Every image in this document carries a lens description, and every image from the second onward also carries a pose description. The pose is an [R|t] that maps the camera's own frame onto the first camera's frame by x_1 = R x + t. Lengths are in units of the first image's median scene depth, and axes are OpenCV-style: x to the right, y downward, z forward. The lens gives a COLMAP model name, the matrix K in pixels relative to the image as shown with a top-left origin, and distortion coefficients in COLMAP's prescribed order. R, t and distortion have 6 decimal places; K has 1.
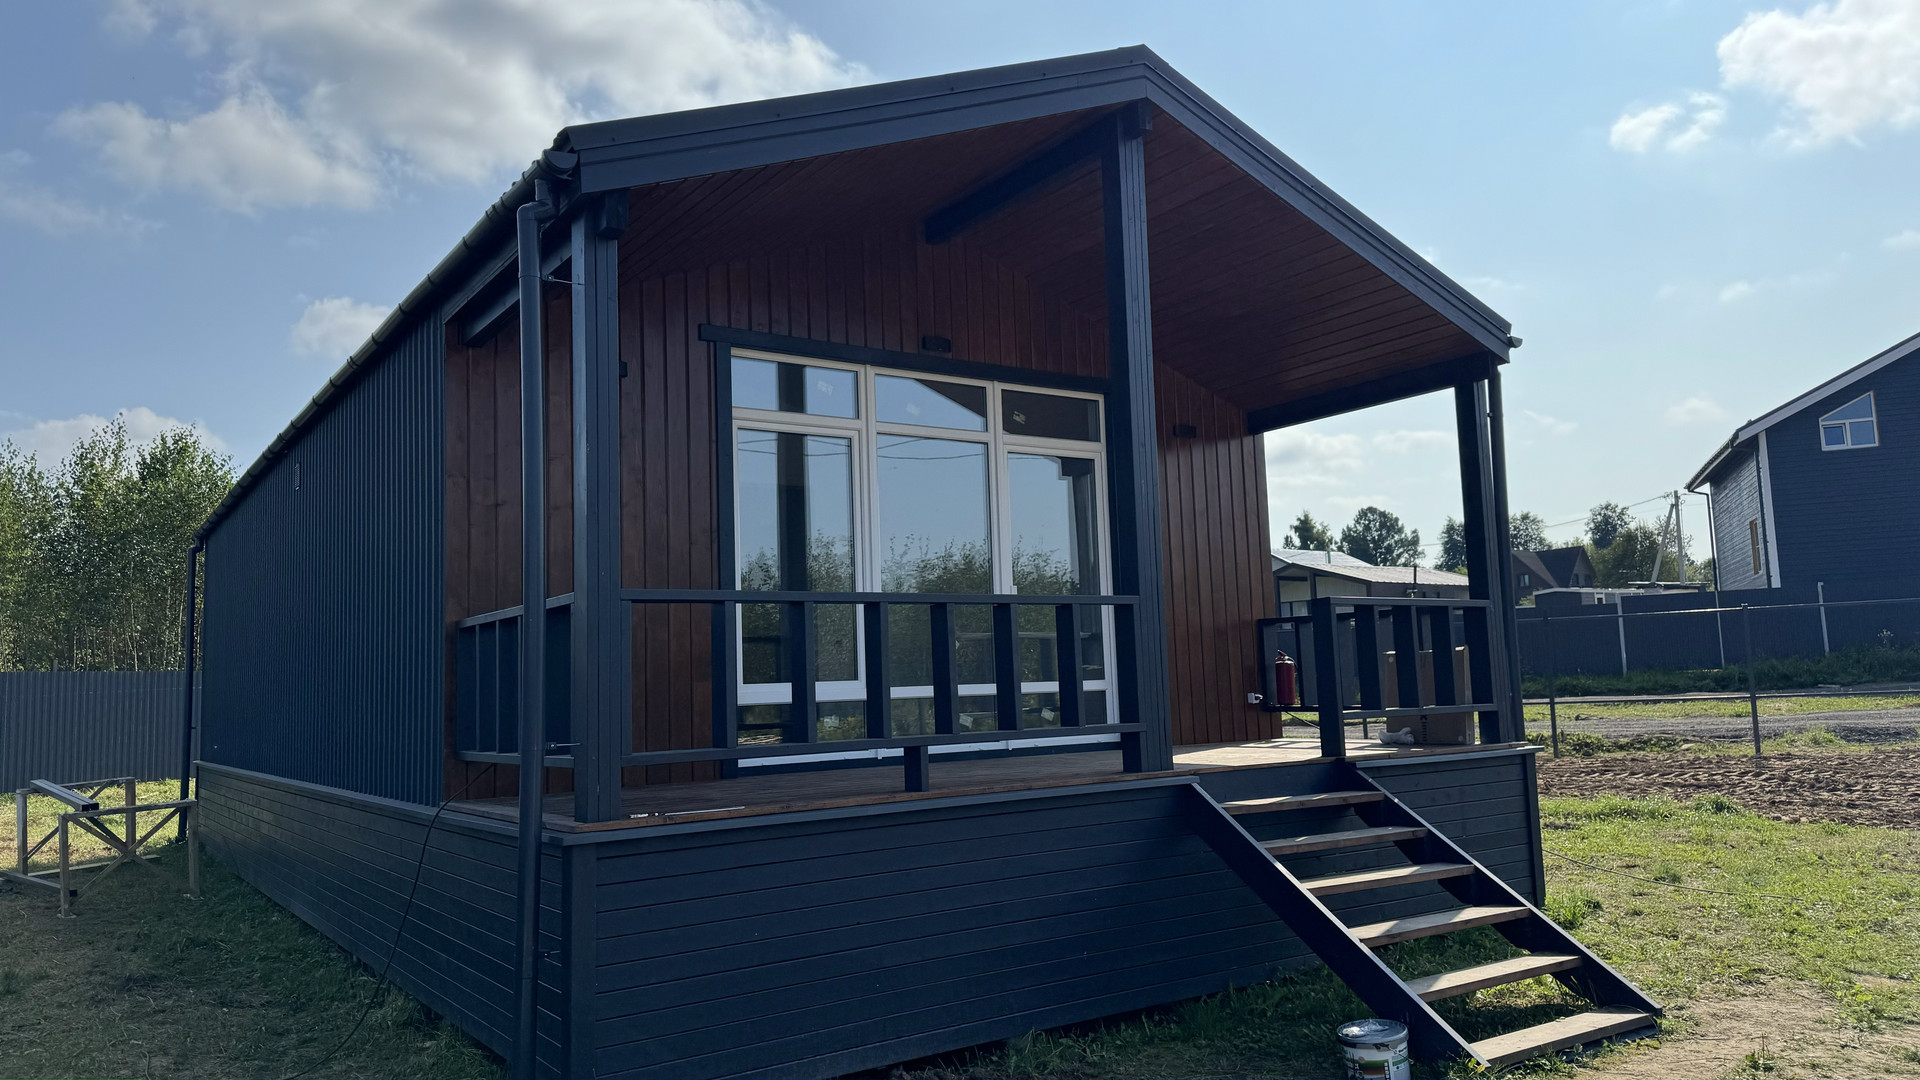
lens RADIAL K [[1355.7, 0, 960.0], [0, 1355.7, 540.0], [0, 0, 1]] dist [0.053135, 0.000506]
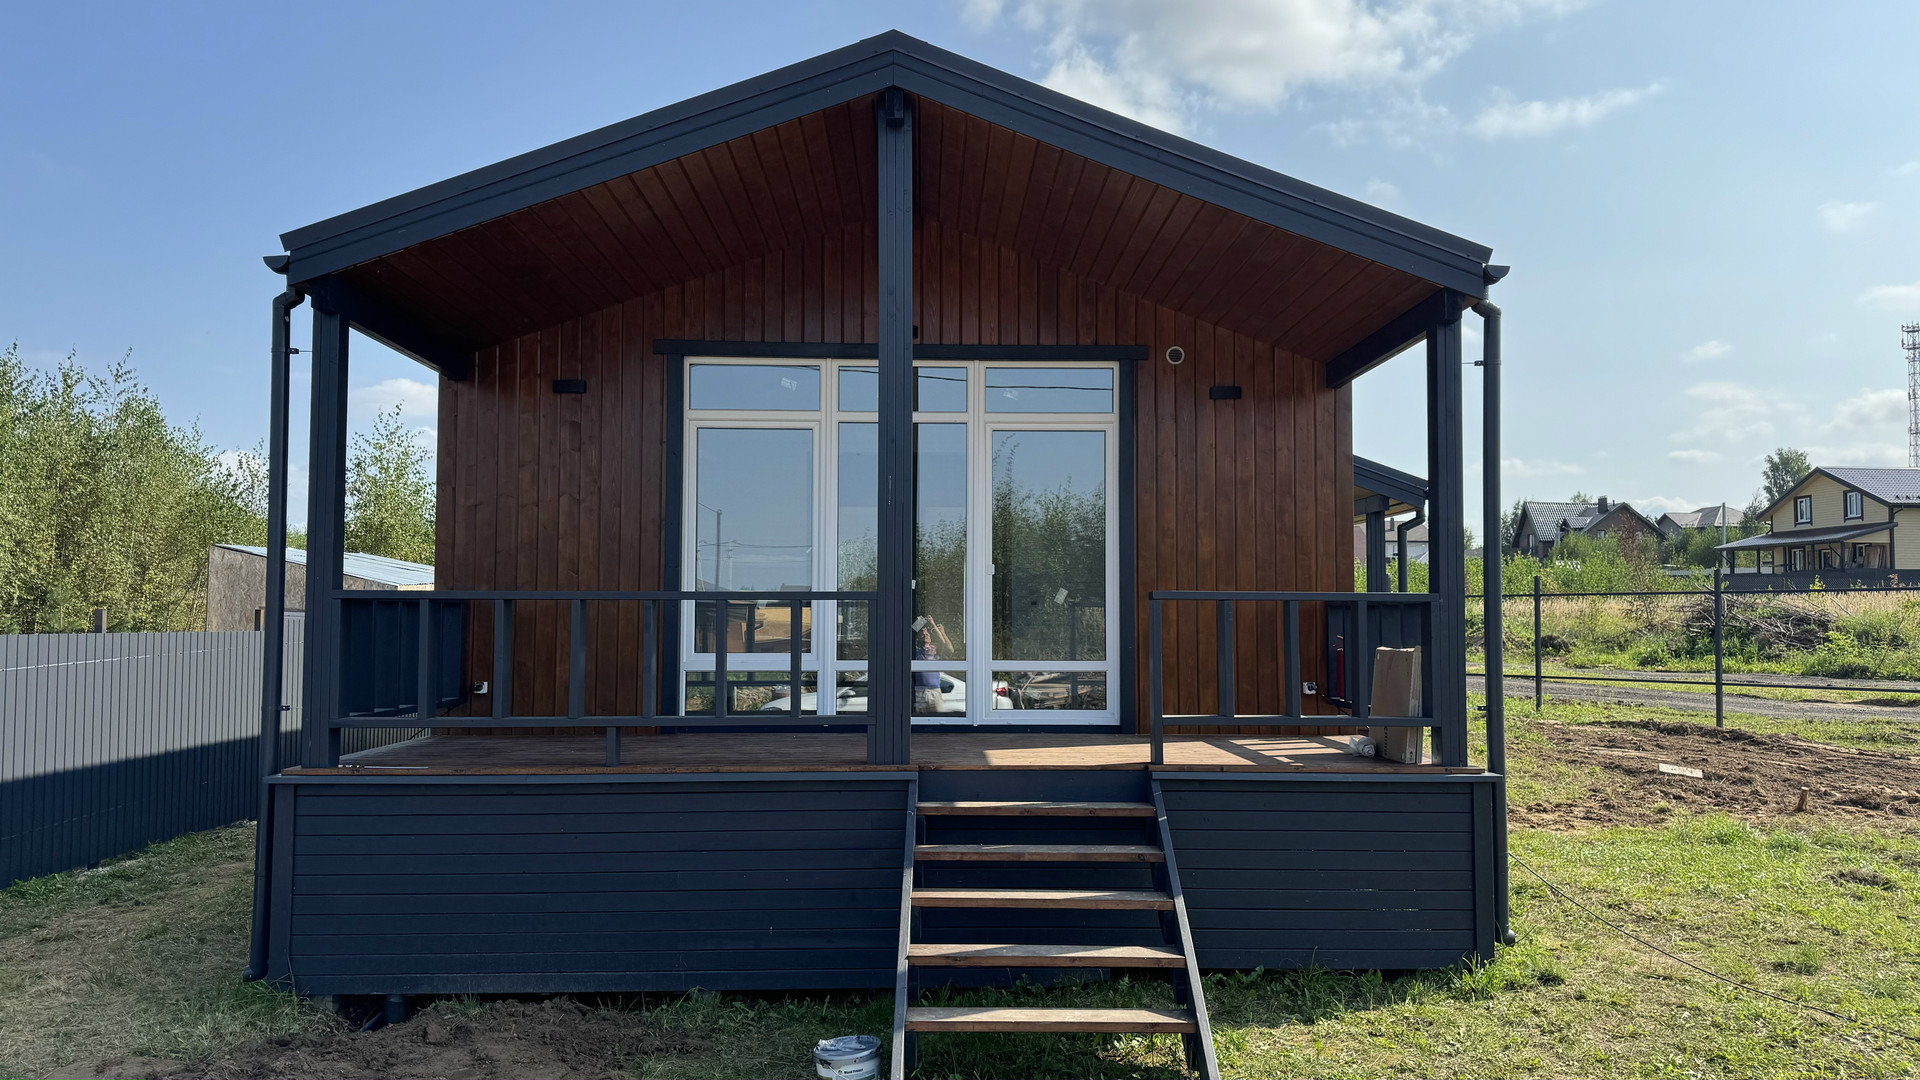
lens RADIAL K [[1353.4, 0, 956.9], [0, 1353.4, 559.7], [0, 0, 1]] dist [0.113654, -0.000237]
pose [[0.838916, 0.016055, -0.544025, 0.582422], [0.025279, 0.997337, 0.068414, -0.041213], [0.543674, -0.071146, 0.836276, 0.144248]]
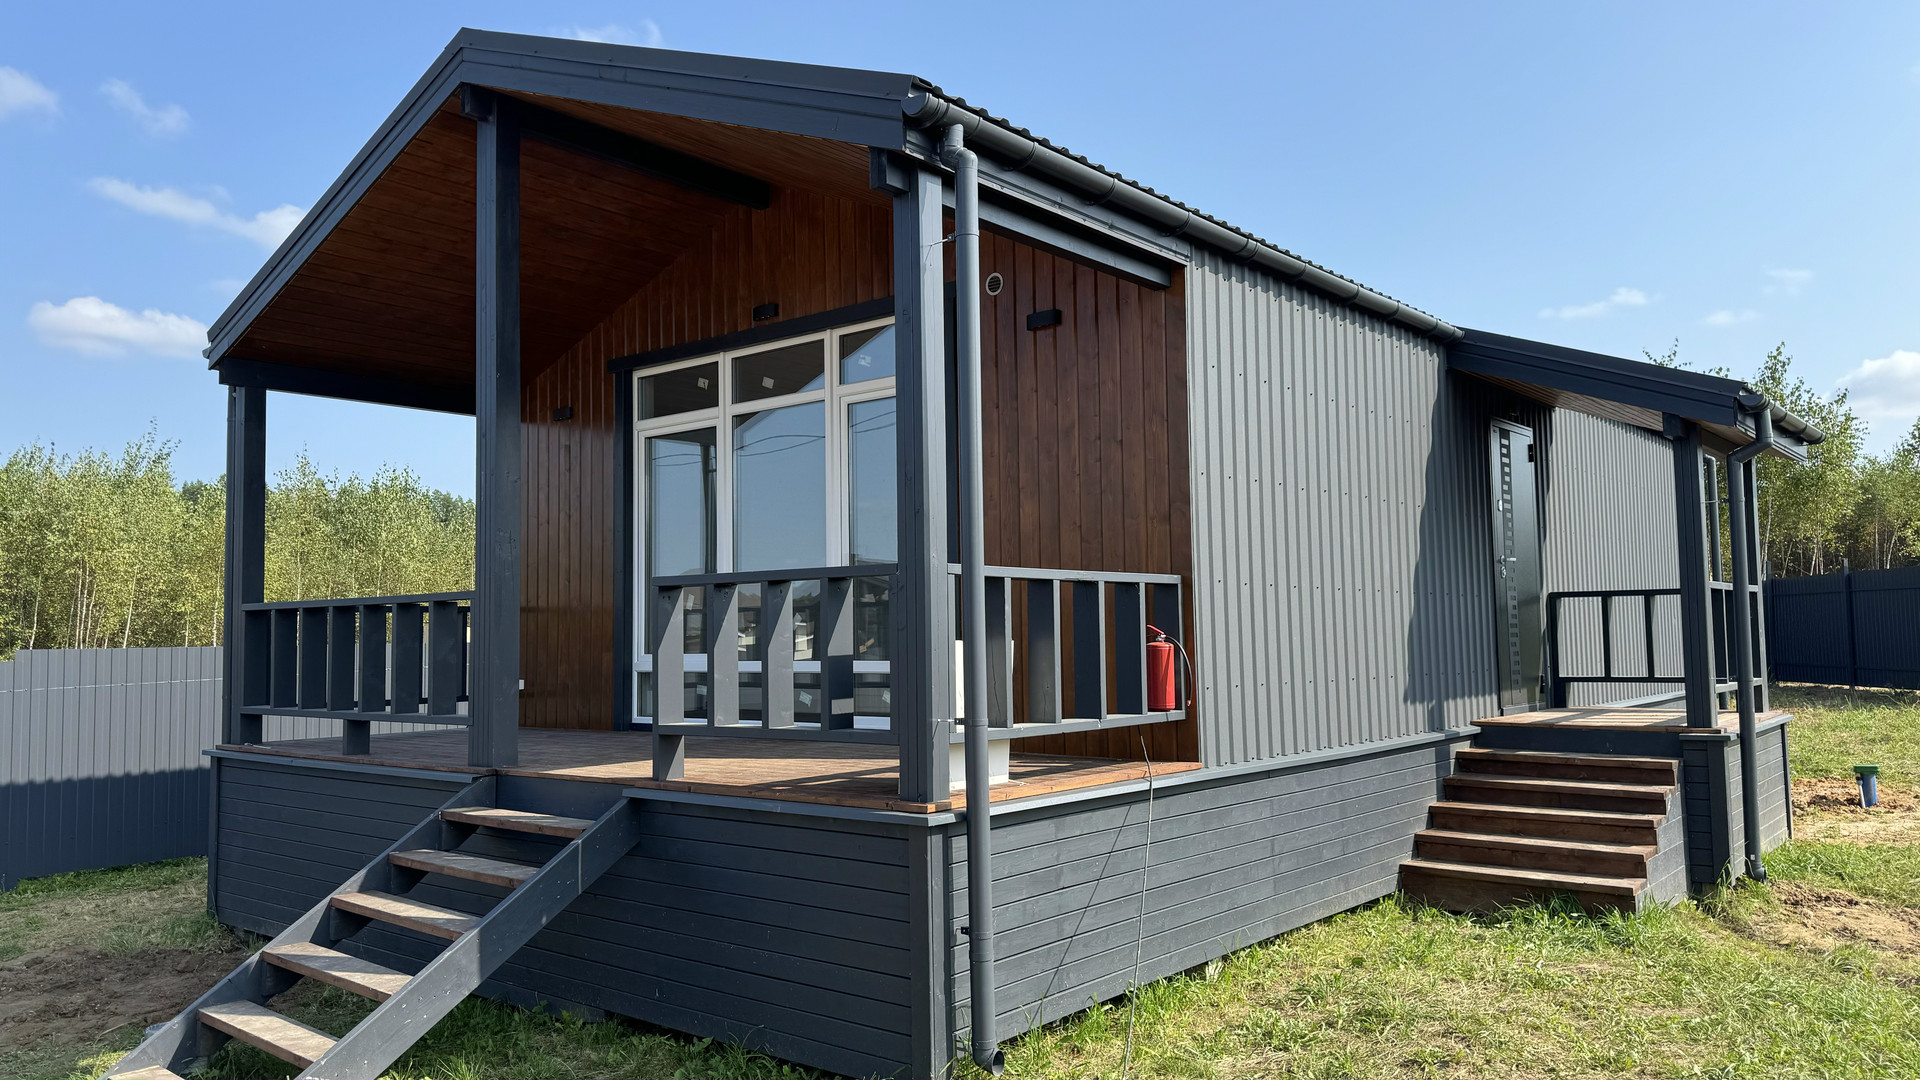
lens RADIAL K [[1355.7, 0, 960.0], [0, 1355.7, 540.0], [0, 0, 1]] dist [0.053135, 0.000506]
pose [[0.281530, -0.030537, -0.959066, 0.950183], [0.111026, 0.993817, 0.000948, 0.032271], [0.953108, -0.106748, 0.283180, 0.834299]]
